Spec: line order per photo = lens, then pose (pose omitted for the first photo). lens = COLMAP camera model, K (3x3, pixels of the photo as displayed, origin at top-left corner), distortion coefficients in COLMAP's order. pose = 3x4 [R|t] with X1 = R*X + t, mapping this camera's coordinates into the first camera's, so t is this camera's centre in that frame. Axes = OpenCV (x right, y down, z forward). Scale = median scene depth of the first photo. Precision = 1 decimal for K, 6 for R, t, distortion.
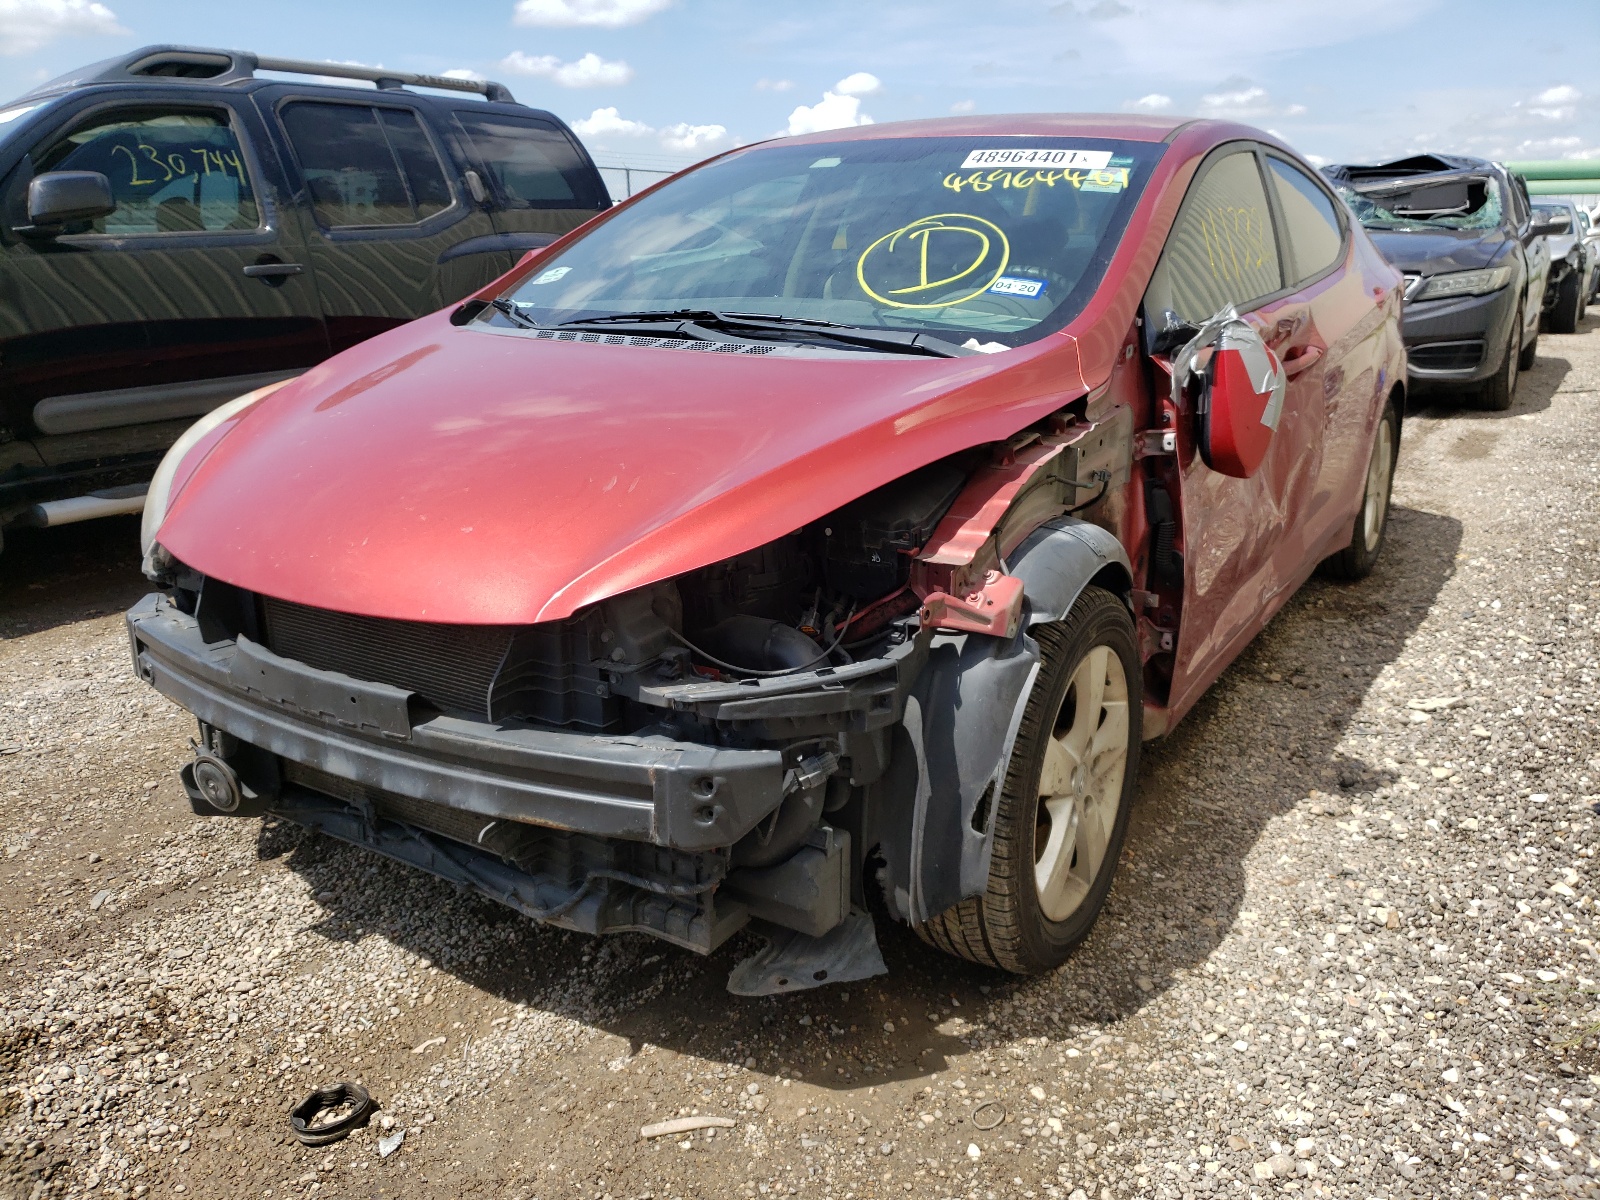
lens RADIAL K [[1194.3, 0, 801.0], [0, 1194.3, 637.2], [0, 0, 1]] dist [-0.002234, 0.009384]
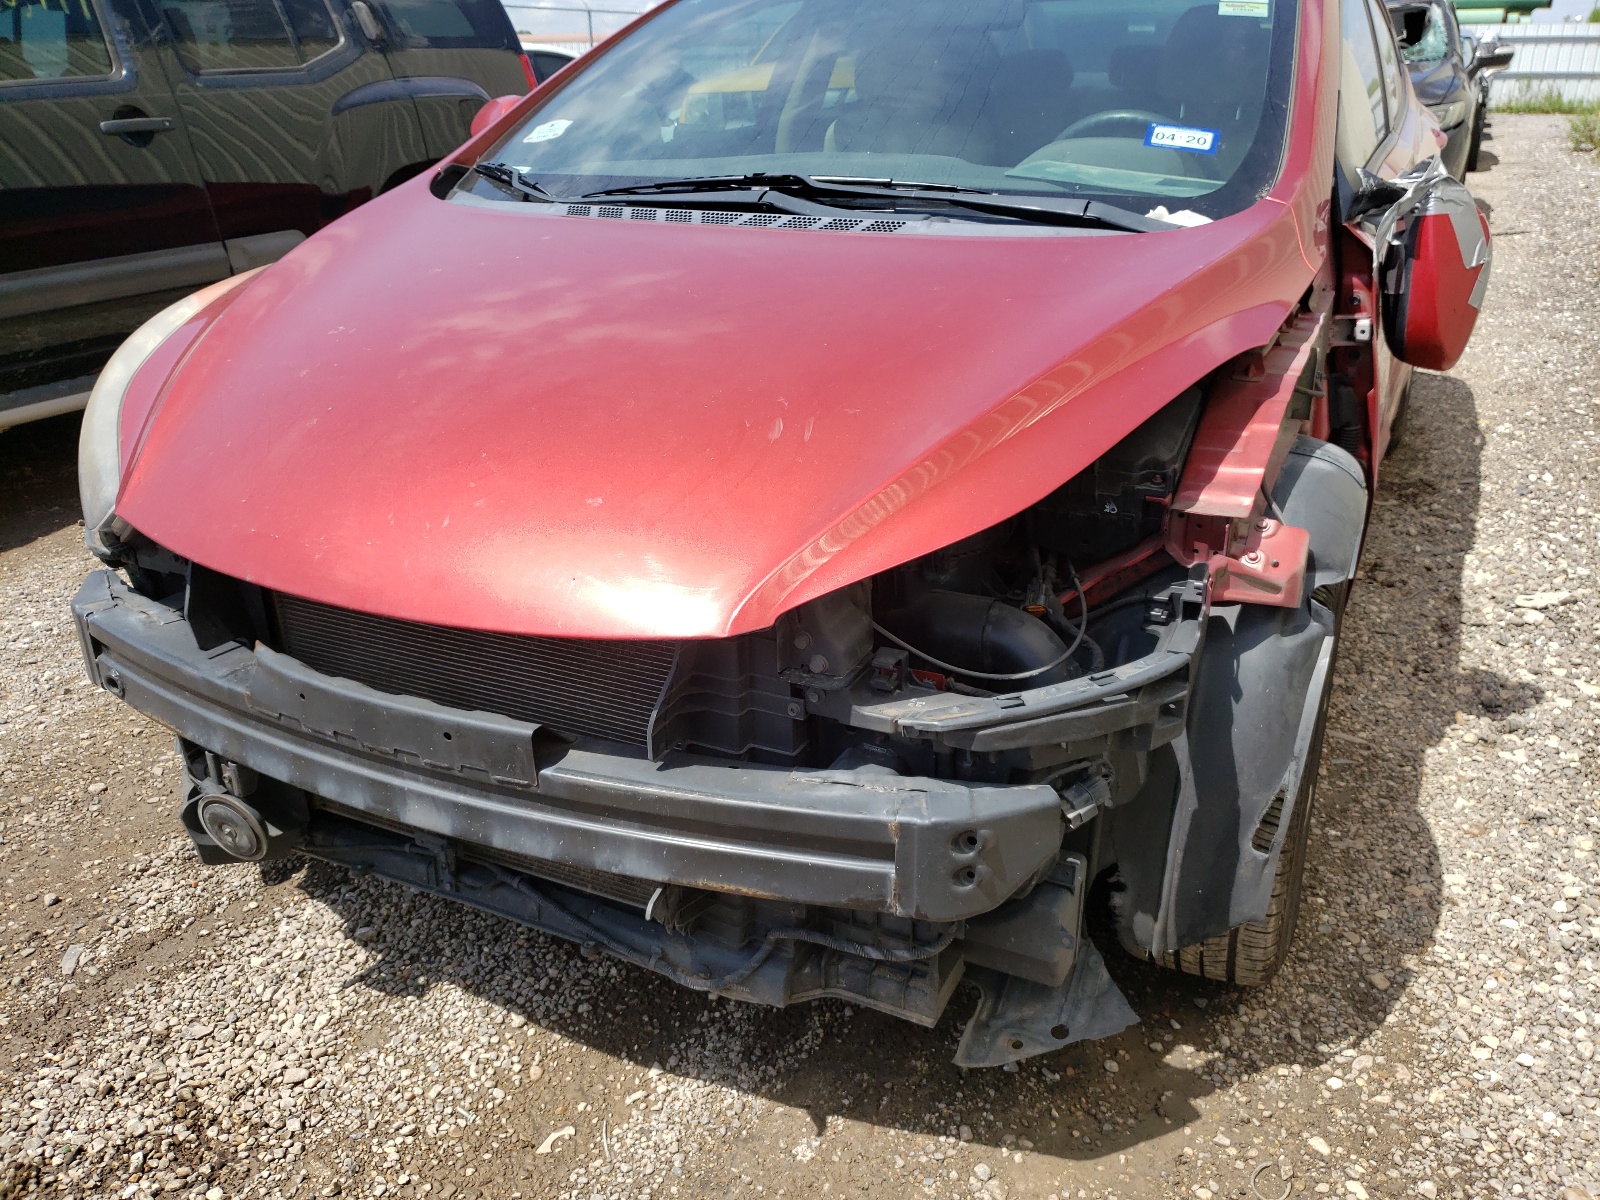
lens RADIAL K [[1194.3, 0, 801.0], [0, 1194.3, 637.2], [0, 0, 1]] dist [-0.002234, 0.009384]
pose [[0.993970, -0.055570, 0.094532, -0.197061], [0.044383, 0.992189, 0.116581, -0.075358], [-0.100272, -0.111682, 0.988672, 0.221508]]
